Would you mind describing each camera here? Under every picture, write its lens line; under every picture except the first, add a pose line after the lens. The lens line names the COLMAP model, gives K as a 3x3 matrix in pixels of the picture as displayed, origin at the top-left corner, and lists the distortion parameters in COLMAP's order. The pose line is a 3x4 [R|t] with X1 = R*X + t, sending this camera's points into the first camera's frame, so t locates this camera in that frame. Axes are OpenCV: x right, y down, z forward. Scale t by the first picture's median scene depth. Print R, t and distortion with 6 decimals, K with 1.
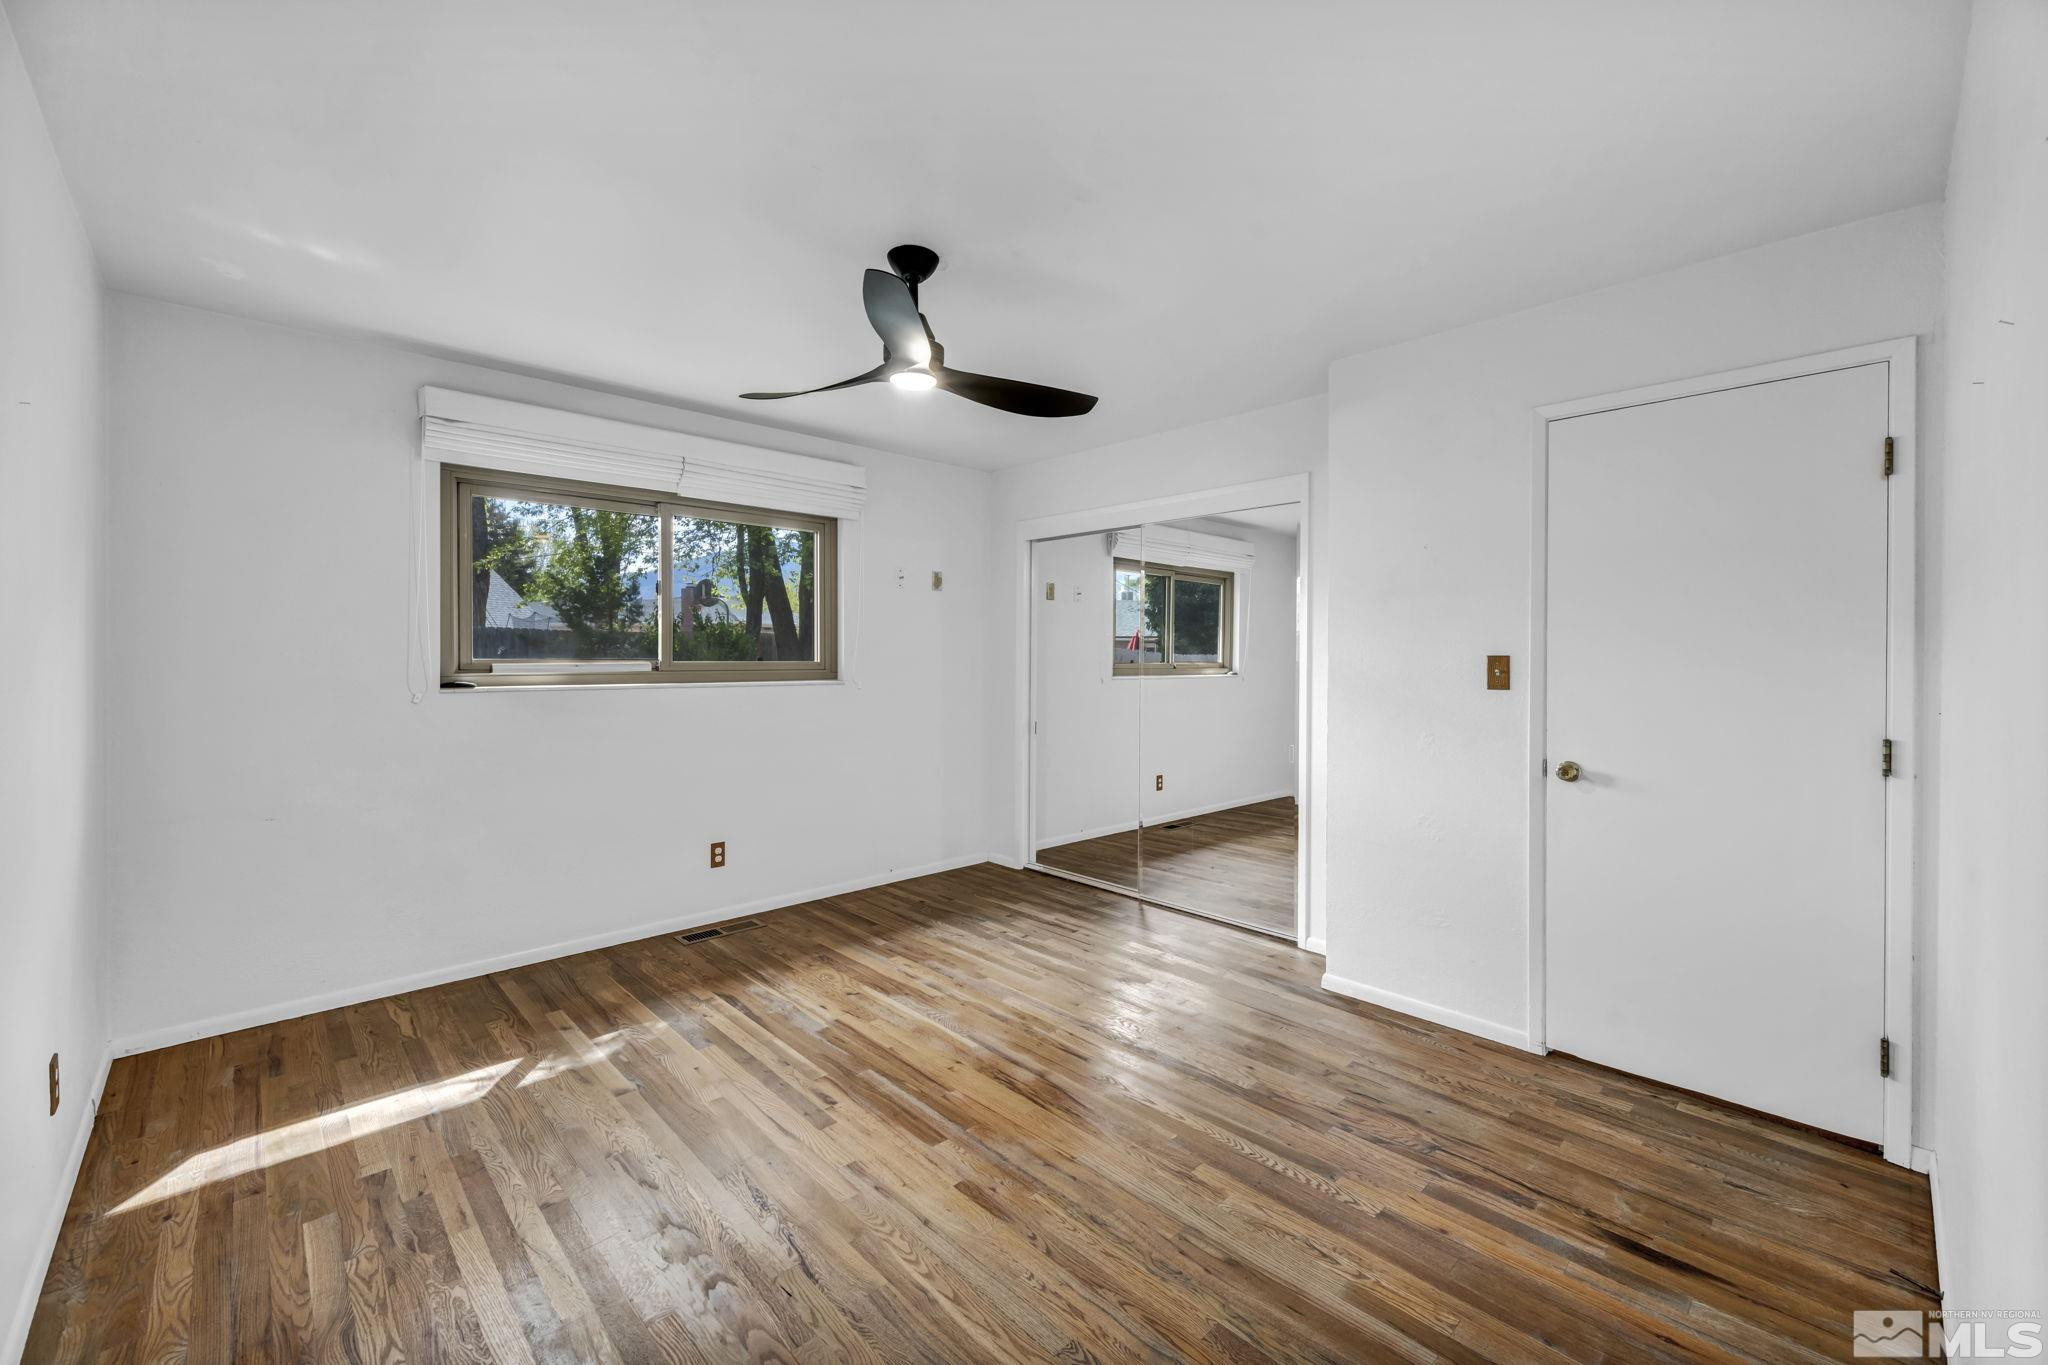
lens RADIAL K [[818.5, 0, 1031.1], [0, 818.5, 670.7], [0, 0, 1]] dist [-0.000114, -0.000448]
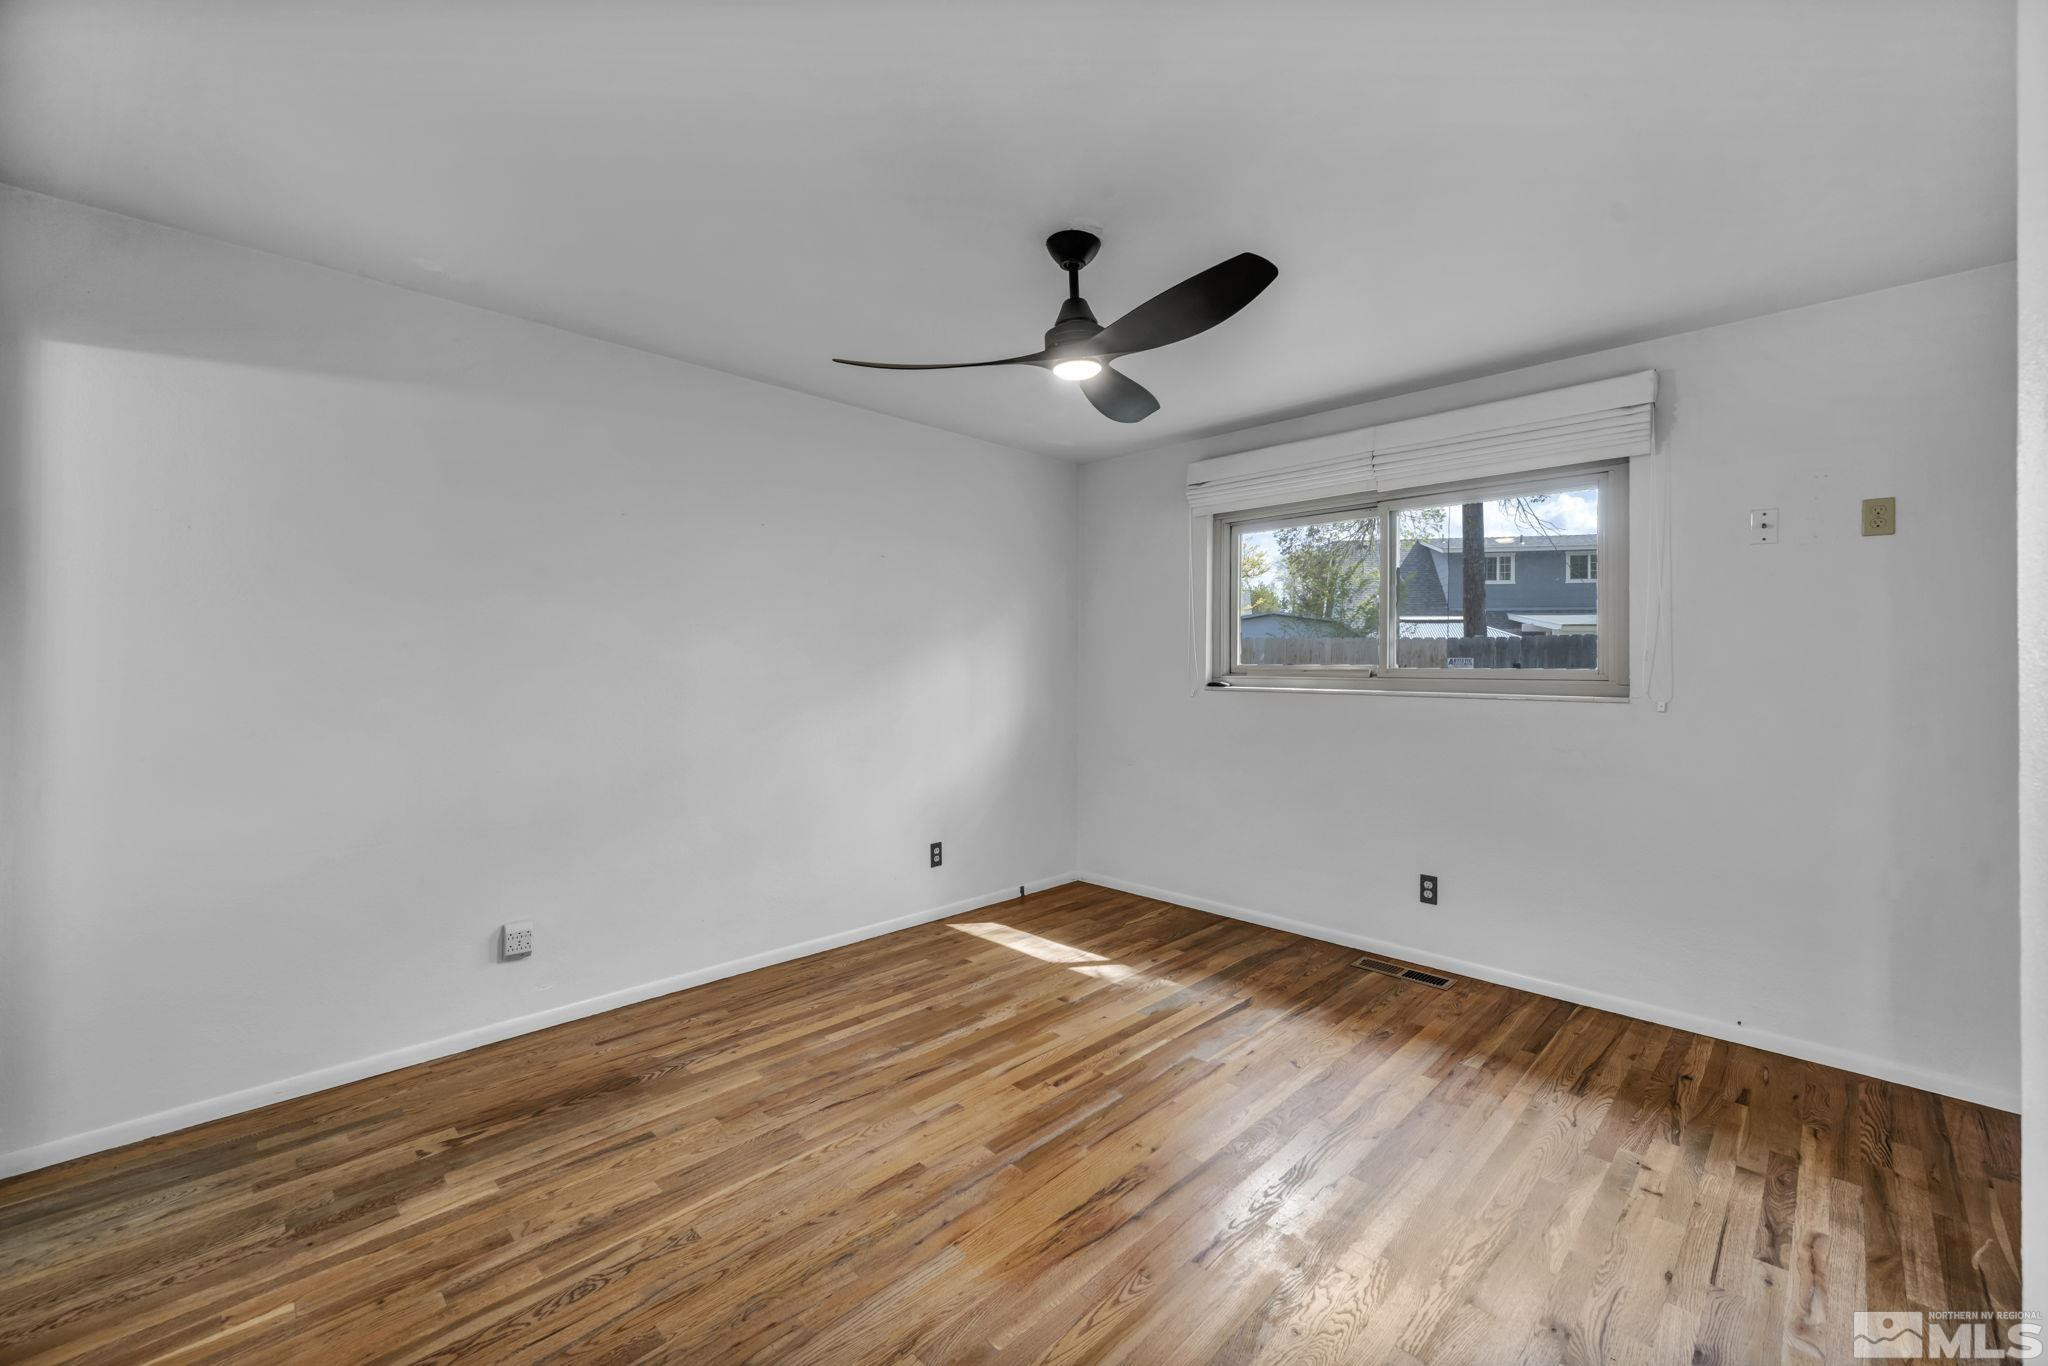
lens RADIAL K [[818.5, 0, 1031.9], [0, 818.5, 670.6], [0, 0, 1]] dist [-0.000114, -0.000448]
pose [[0.032797, 0.006712, -0.999439, 0.581931], [-0.019867, 0.999784, 0.006062, -0.006452], [0.999265, 0.019657, 0.032924, 0.668553]]
